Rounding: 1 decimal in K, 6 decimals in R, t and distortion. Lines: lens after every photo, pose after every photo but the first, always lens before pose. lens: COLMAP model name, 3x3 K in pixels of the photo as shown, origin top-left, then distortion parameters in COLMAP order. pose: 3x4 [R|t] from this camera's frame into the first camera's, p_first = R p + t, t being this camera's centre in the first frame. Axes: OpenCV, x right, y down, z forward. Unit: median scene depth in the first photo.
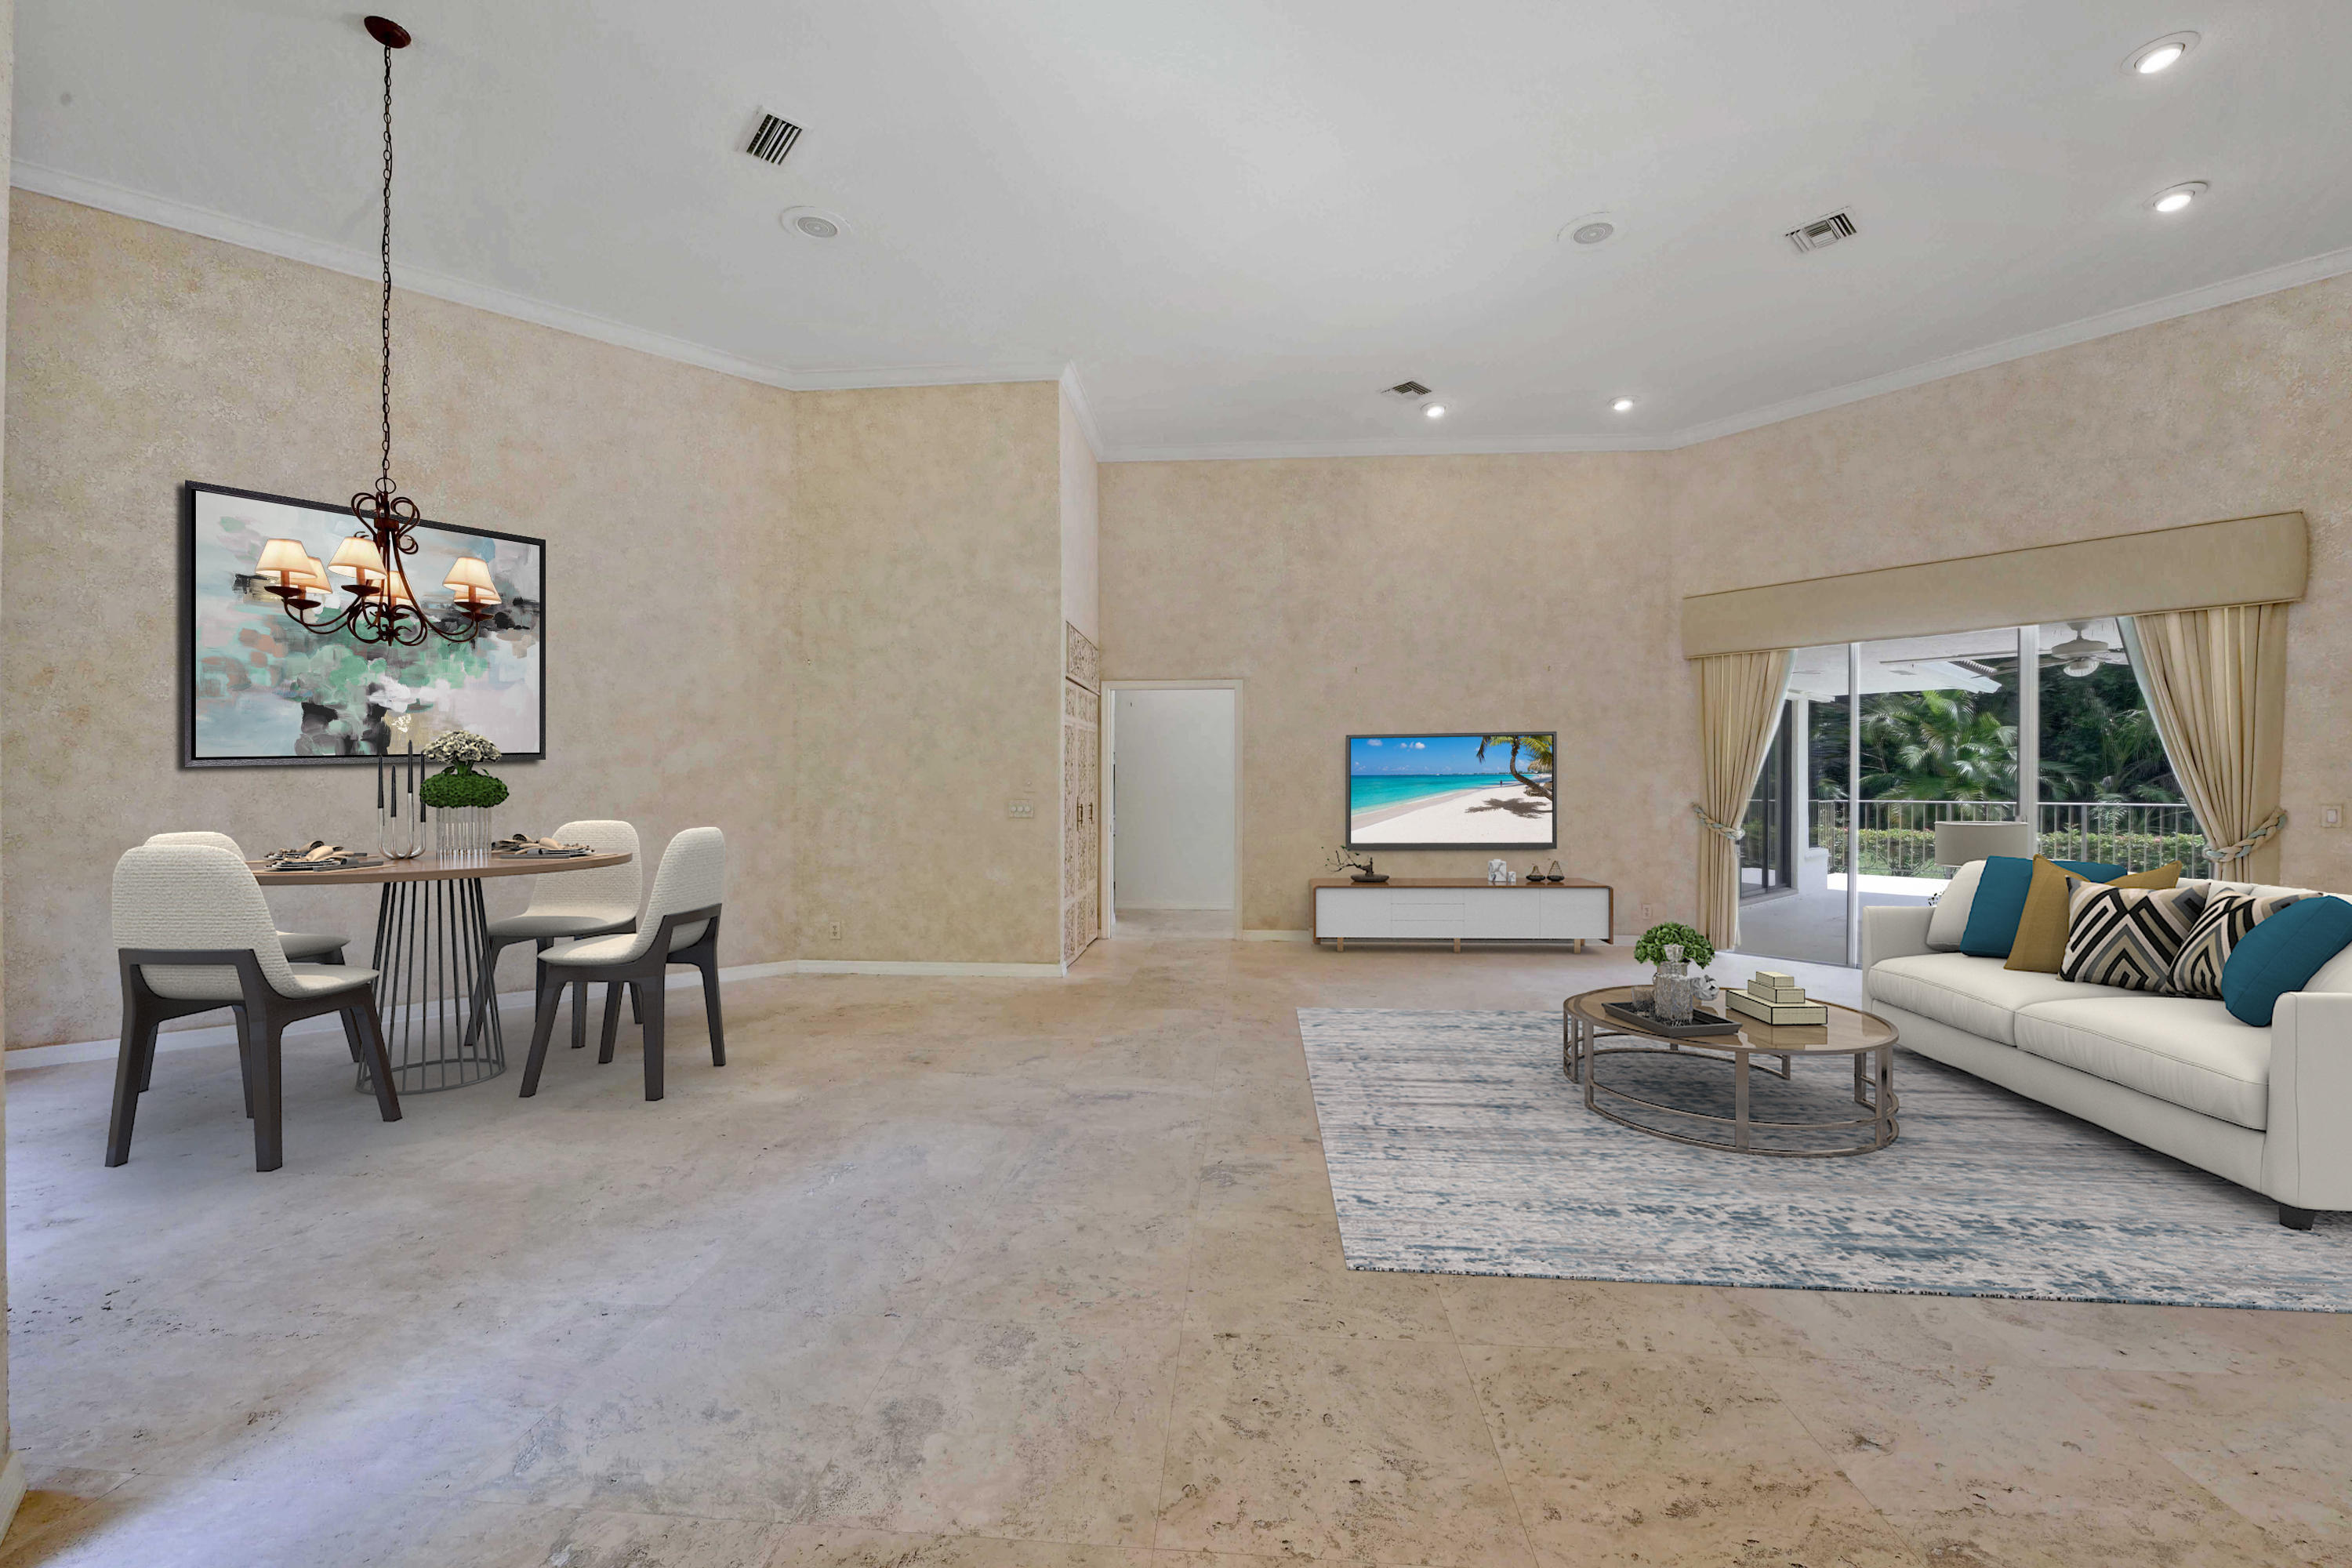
lens RADIAL K [[939.5, 0, 1176.0], [0, 939.5, 784.0], [0, 0, 1]] dist [-0.007447, -0.000162]
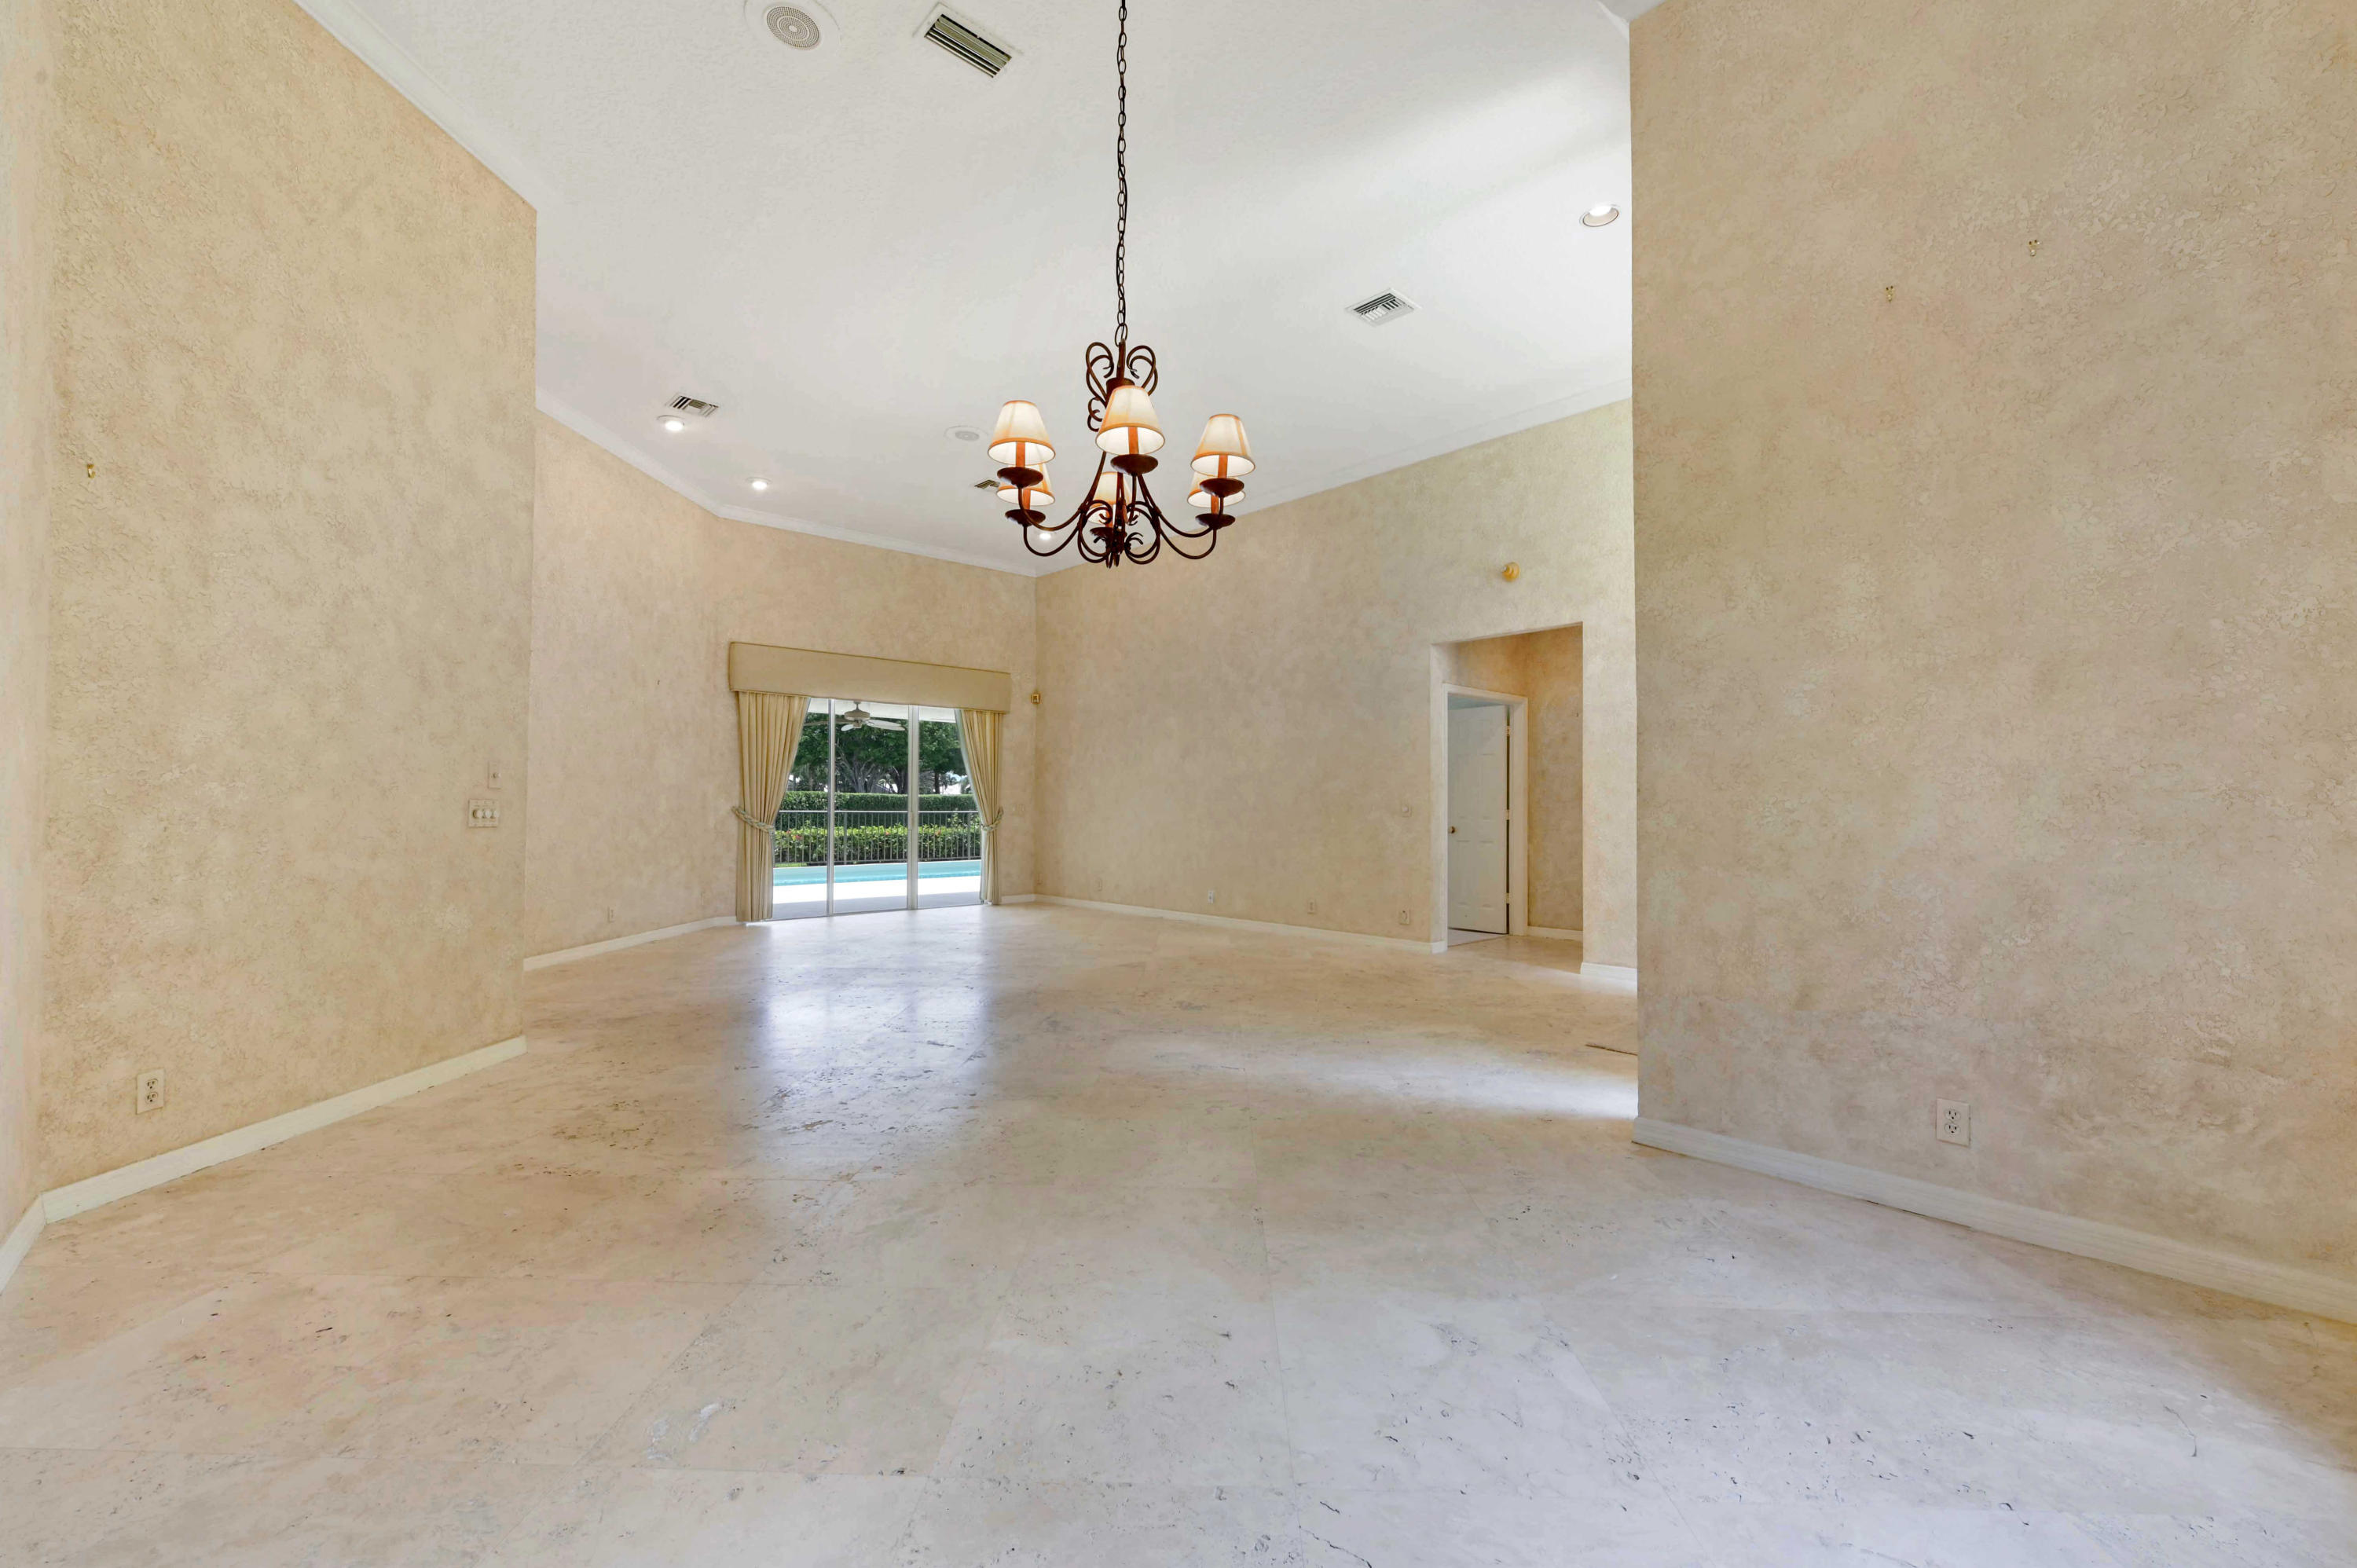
lens RADIAL K [[941.5, 0, 1178.5], [0, 941.5, 784.0], [0, 0, 1]] dist [-0.007447, -0.000162]
pose [[-0.044577, 0.022673, 0.998749, -0.832735], [-0.004392, 0.999728, -0.022891, 0.018325], [-0.998996, -0.005407, -0.044466, 0.533803]]
